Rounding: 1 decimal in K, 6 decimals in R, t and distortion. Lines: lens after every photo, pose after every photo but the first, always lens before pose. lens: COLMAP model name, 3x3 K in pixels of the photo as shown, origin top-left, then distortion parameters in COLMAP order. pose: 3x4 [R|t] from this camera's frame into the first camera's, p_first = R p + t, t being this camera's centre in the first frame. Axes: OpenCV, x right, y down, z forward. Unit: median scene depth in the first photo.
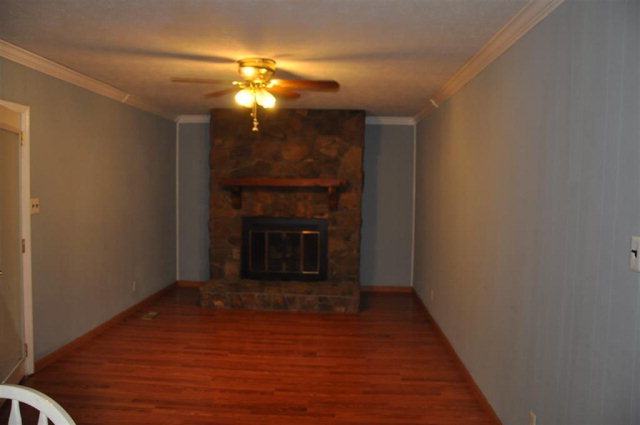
lens RADIAL K [[495.1, 0, 320.0], [0, 495.1, 212.5], [0, 0, 1]] dist [-0.003424, -0.000921]
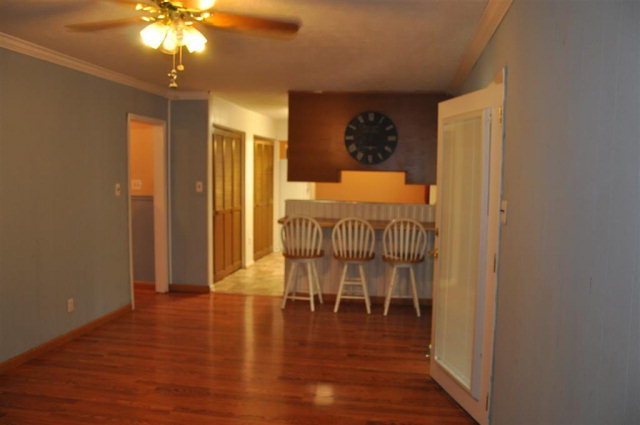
lens RADIAL K [[495.1, 0, 320.0], [0, 495.1, 212.5], [0, 0, 1]] dist [-0.003424, -0.000921]
pose [[-0.992018, -0.038736, 0.120003, -0.214062], [-0.022283, 0.990523, 0.135527, -0.049393], [-0.124116, 0.131771, -0.983479, 0.866398]]
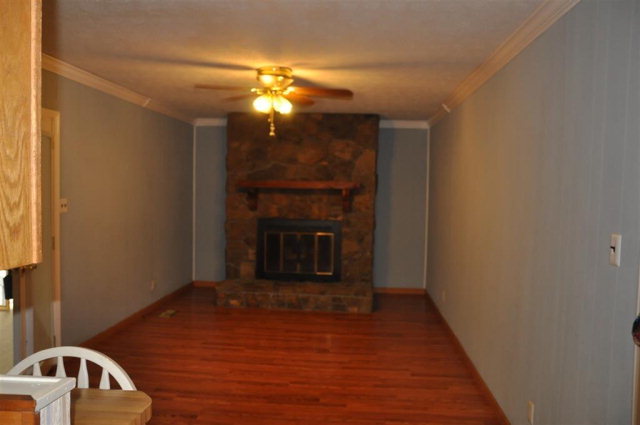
lens RADIAL K [[495.1, 0, 320.0], [0, 495.1, 212.5], [0, 0, 1]] dist [-0.003424, -0.000921]
pose [[0.999547, 0.006736, -0.029322, 0.001094], [-0.006887, 0.999964, -0.005052, 0.001773], [0.029287, 0.005252, 0.999557, -0.024778]]
